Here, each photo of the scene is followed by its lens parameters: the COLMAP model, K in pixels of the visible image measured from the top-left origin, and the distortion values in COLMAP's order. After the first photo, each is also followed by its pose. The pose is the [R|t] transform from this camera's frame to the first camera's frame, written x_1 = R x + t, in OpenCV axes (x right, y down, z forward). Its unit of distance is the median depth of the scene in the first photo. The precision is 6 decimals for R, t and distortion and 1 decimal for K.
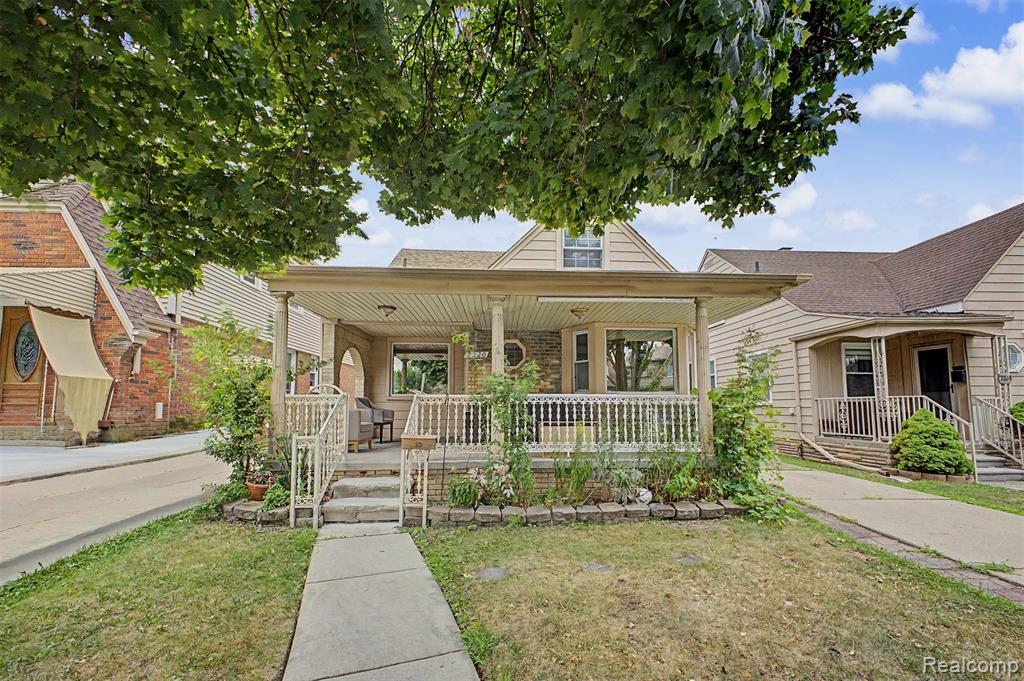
lens RADIAL K [[416.3, 0, 516.3], [0, 416.3, 353.8], [0, 0, 1]] dist [0.007894, -0.000073]
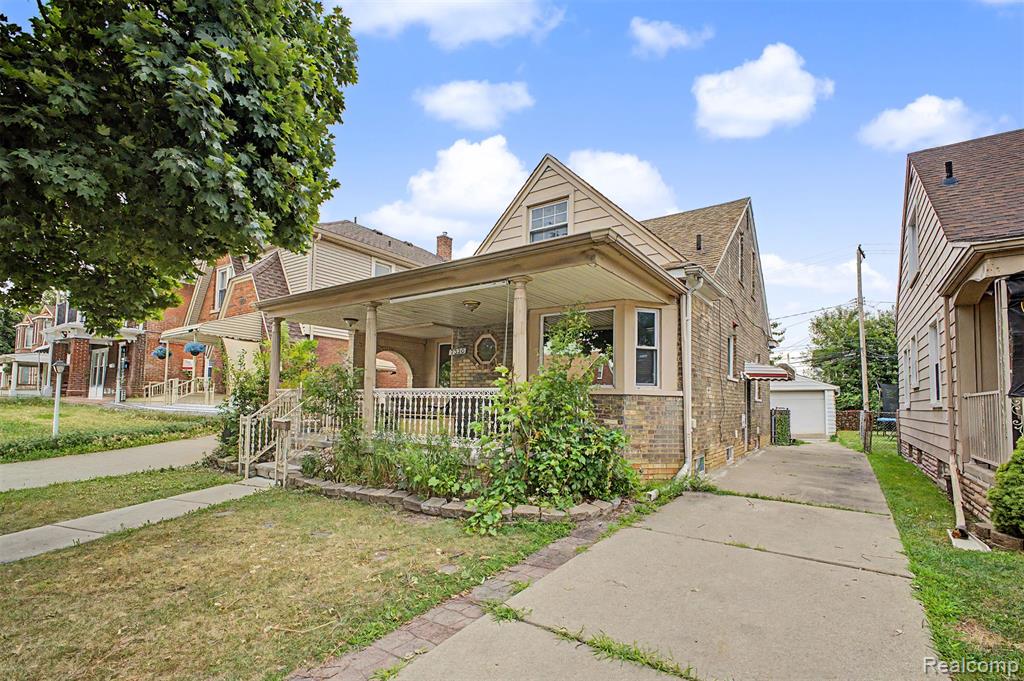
lens RADIAL K [[472.4, 0, 512.0], [0, 472.4, 340.5], [0, 0, 1]] dist [-0.000861, -0.000116]
pose [[0.781852, -0.065625, -0.620000, 0.982642], [0.057442, 0.997797, -0.033177, 0.028630], [0.620812, -0.009675, 0.783900, 0.204266]]
